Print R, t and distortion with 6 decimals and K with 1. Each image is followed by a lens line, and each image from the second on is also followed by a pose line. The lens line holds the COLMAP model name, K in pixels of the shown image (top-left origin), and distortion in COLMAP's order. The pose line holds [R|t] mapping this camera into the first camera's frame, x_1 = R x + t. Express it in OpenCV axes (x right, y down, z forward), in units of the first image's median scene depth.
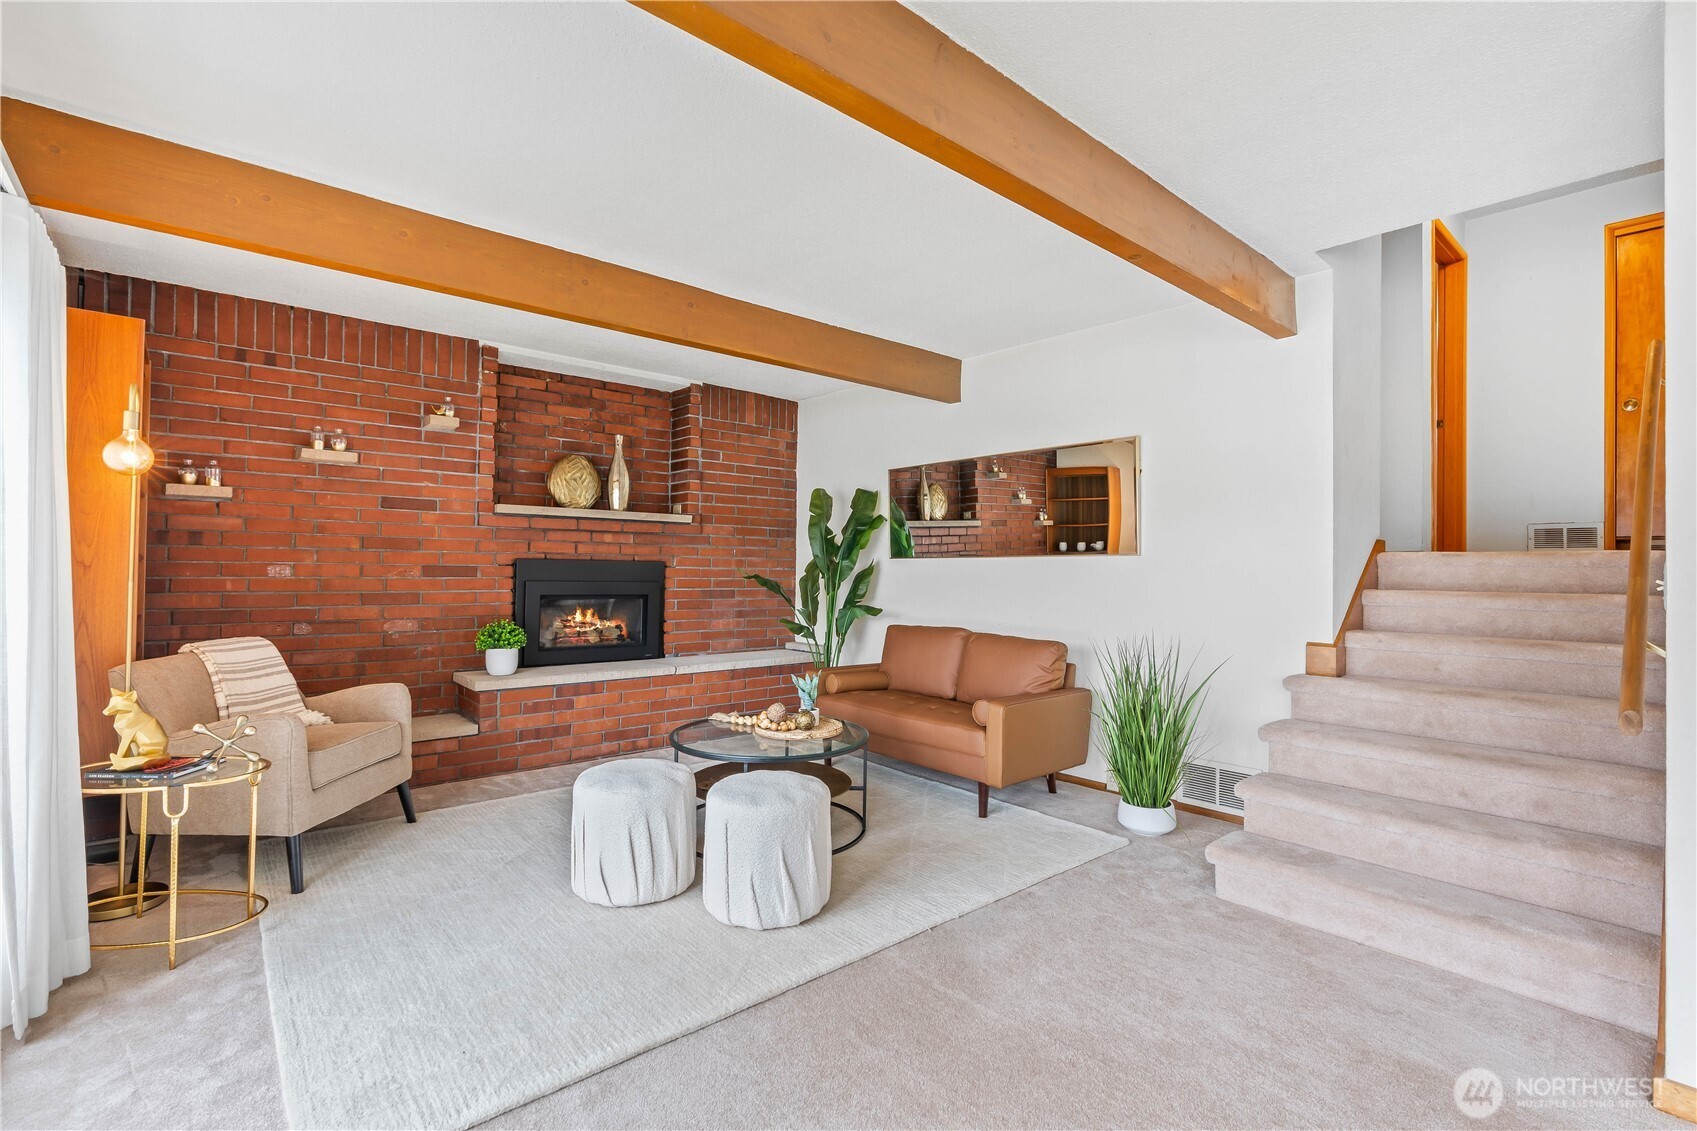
lens RADIAL K [[776.8, 0, 845.7], [0, 776.8, 562.4], [0, 0, 1]] dist [-0.013828, 0.005669]
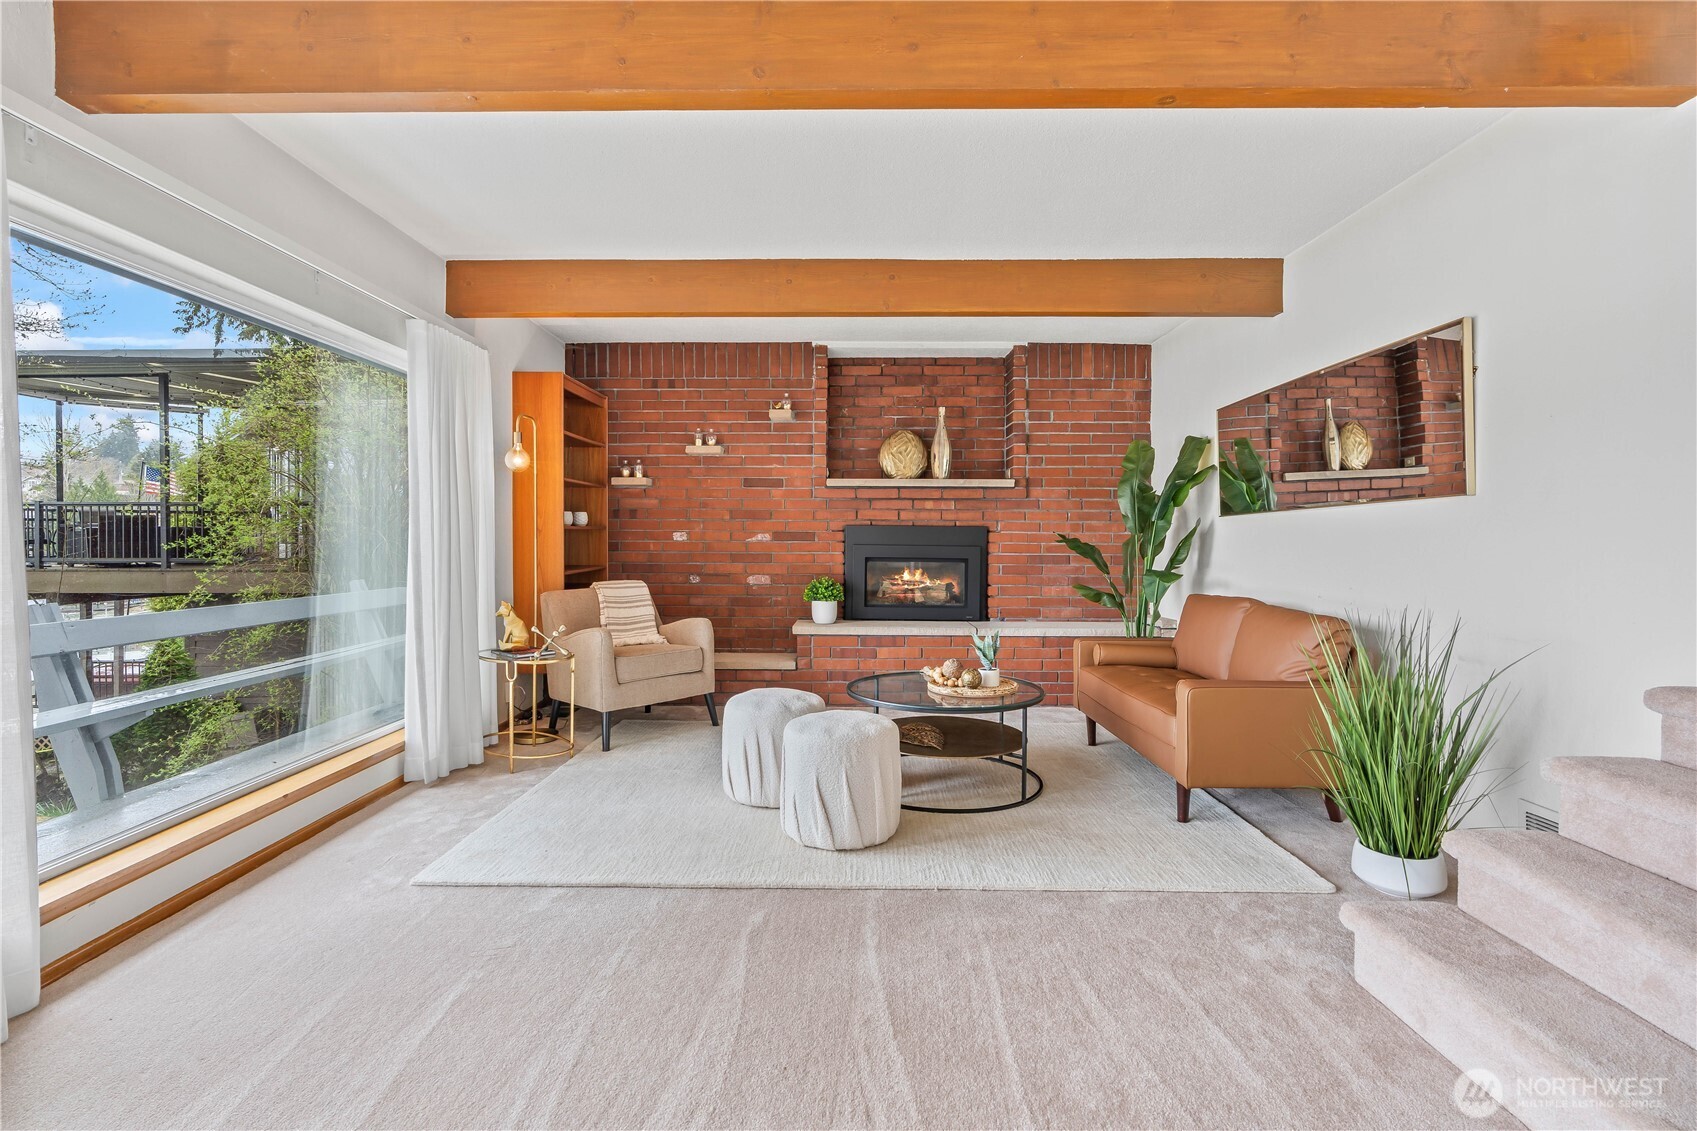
lens RADIAL K [[801.6, 0, 842.1], [0, 801.6, 563.2], [0, 0, 1]] dist [-0.010889, 0.002999]
pose [[0.746525, 0.009006, -0.665297, 0.398036], [0.007979, 0.999715, 0.022486, 0.026759], [0.665310, -0.022095, 0.746240, 0.110705]]
